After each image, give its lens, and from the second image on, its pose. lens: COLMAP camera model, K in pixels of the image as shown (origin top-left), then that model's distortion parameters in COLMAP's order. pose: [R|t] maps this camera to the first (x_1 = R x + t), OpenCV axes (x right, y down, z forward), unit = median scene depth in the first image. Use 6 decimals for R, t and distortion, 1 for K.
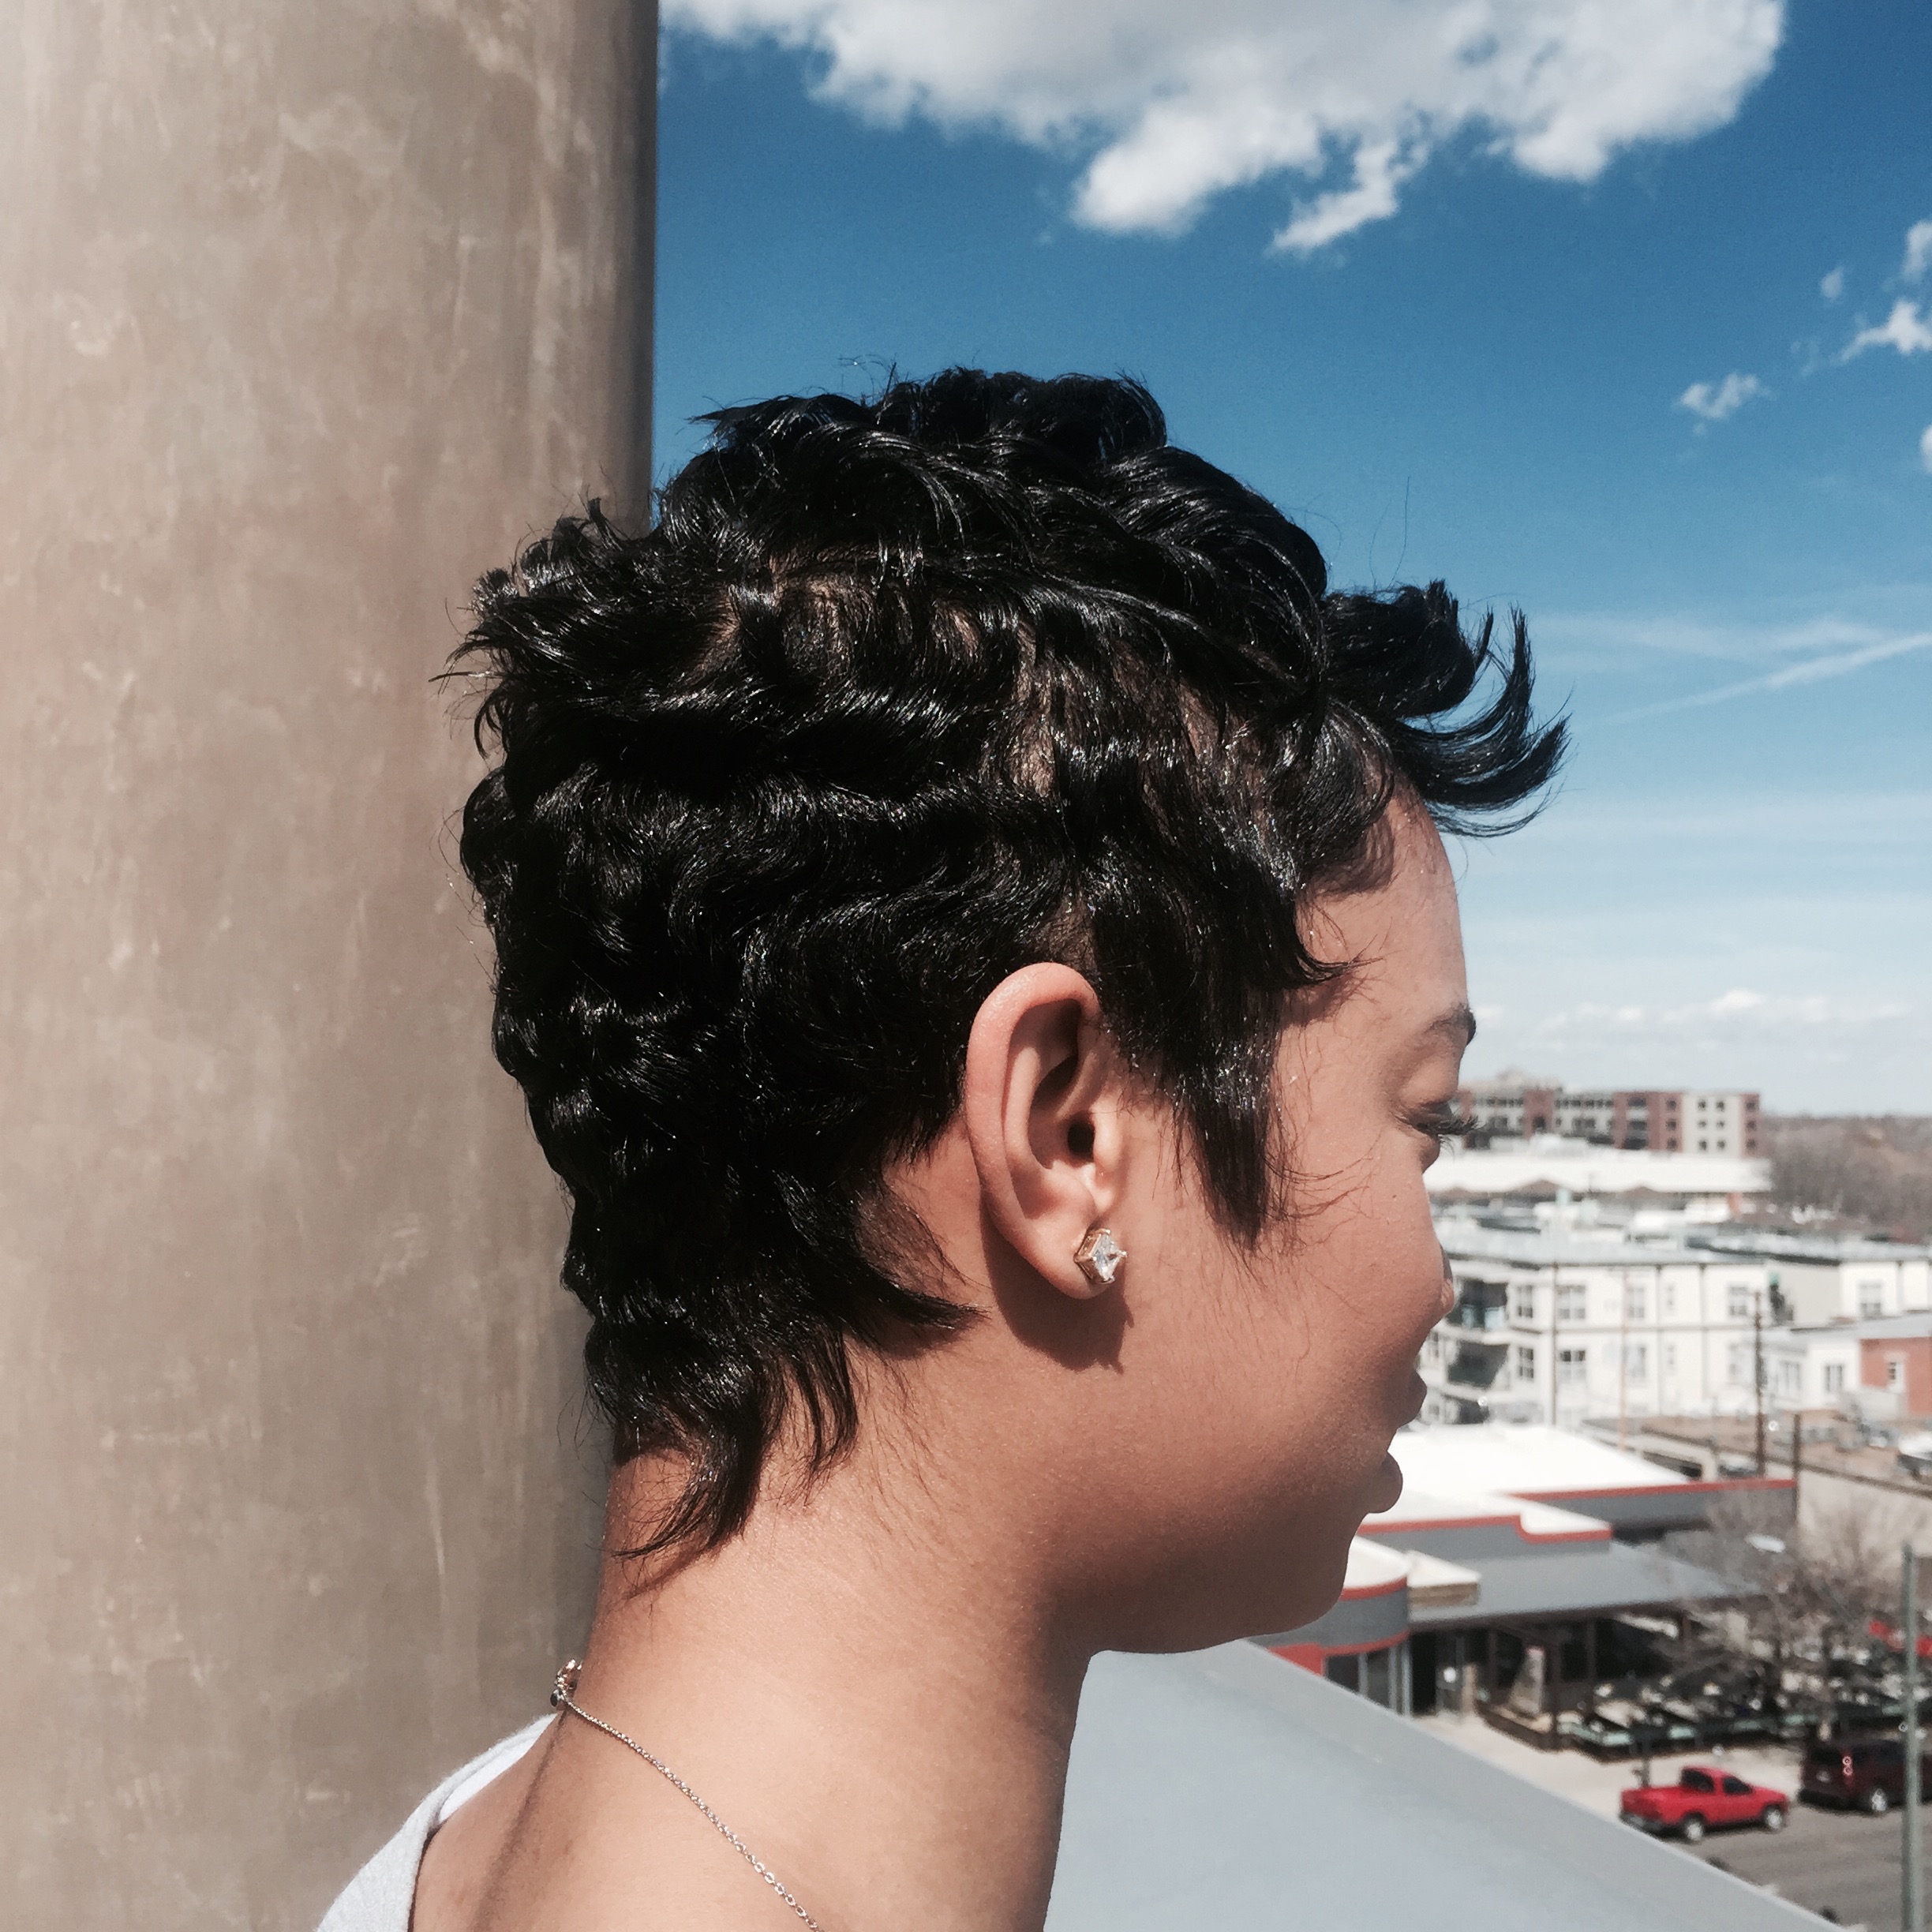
lens RADIAL K [[2436.2, 0, 965.9], [0, 2436.2, 965.7], [0, 0, 1]] dist [-0.006221, 0.000000]
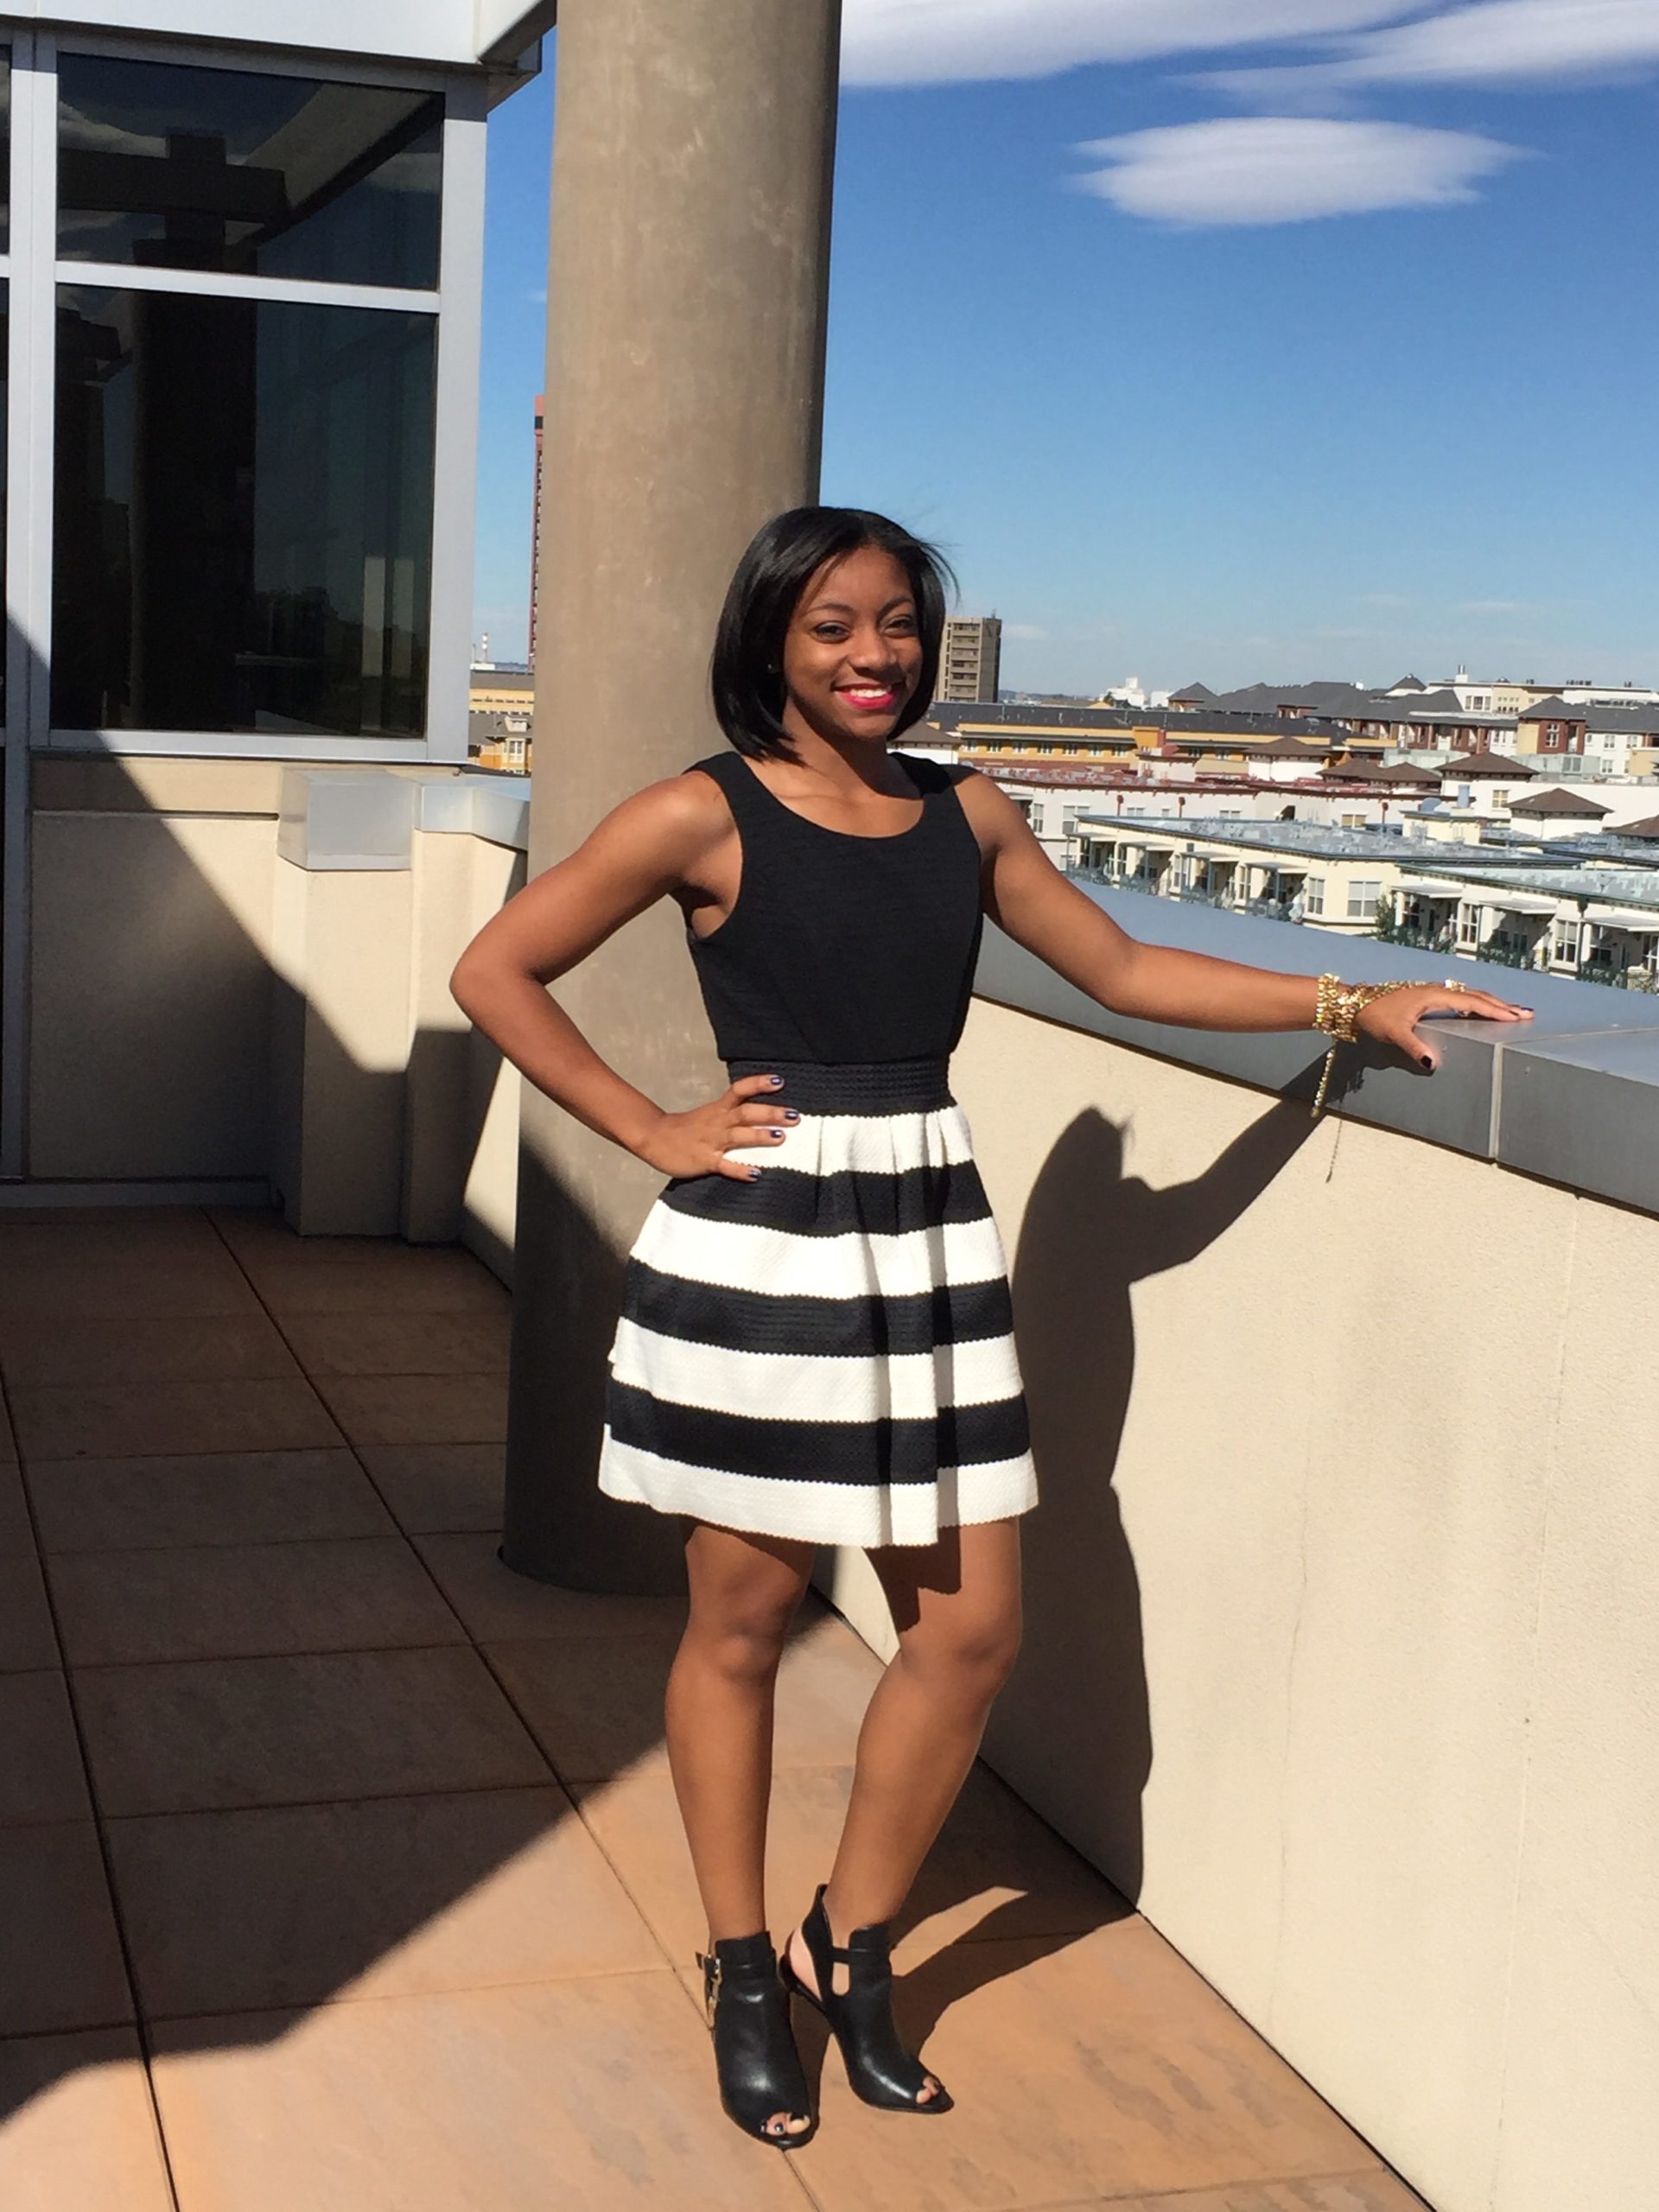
lens RADIAL K [[3091.9, 0, 830.5], [0, 3091.9, 1105.8], [0, 0, 1]] dist [0.005385, 0.000000]
pose [[0.997169, 0.044562, -0.060561, 0.117474], [-0.033338, 0.983985, 0.175104, -0.041655], [0.067394, -0.172590, 0.982686, -2.654990]]
